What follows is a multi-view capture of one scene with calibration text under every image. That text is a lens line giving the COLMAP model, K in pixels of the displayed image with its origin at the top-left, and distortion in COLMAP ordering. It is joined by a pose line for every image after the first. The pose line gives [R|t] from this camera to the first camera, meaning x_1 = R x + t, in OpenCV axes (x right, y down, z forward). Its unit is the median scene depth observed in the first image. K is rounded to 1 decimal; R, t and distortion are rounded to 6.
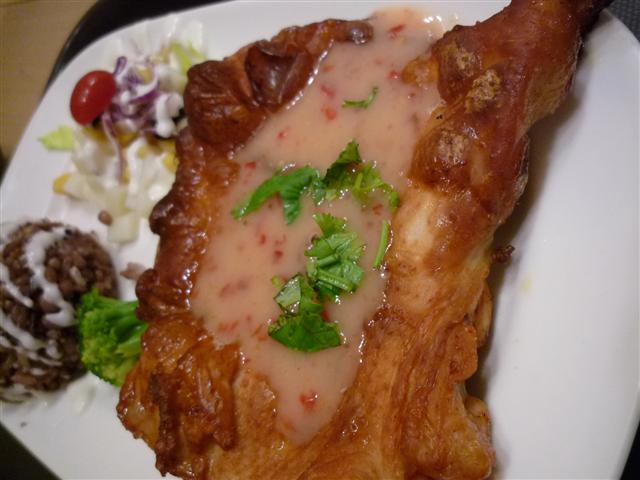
lens RADIAL K [[465.9, 0, 319.4], [0, 465.9, 240.0], [0, 0, 1]] dist [-0.000001, -0.017211]
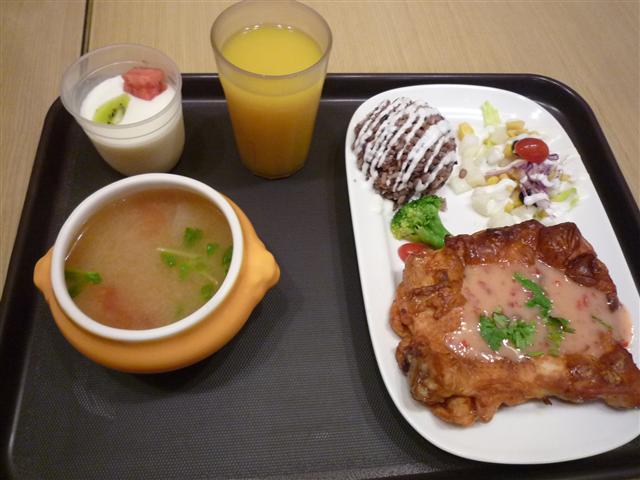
lens RADIAL K [[465.9, 0, 319.4], [0, 465.9, 240.6], [0, 0, 1]] dist [-0.000001, -0.017211]
pose [[0.299673, 0.948093, 0.106381, -0.896178], [-0.953581, 0.294194, 0.064290, 0.665788], [0.029656, -0.120708, 0.992245, -1.196088]]
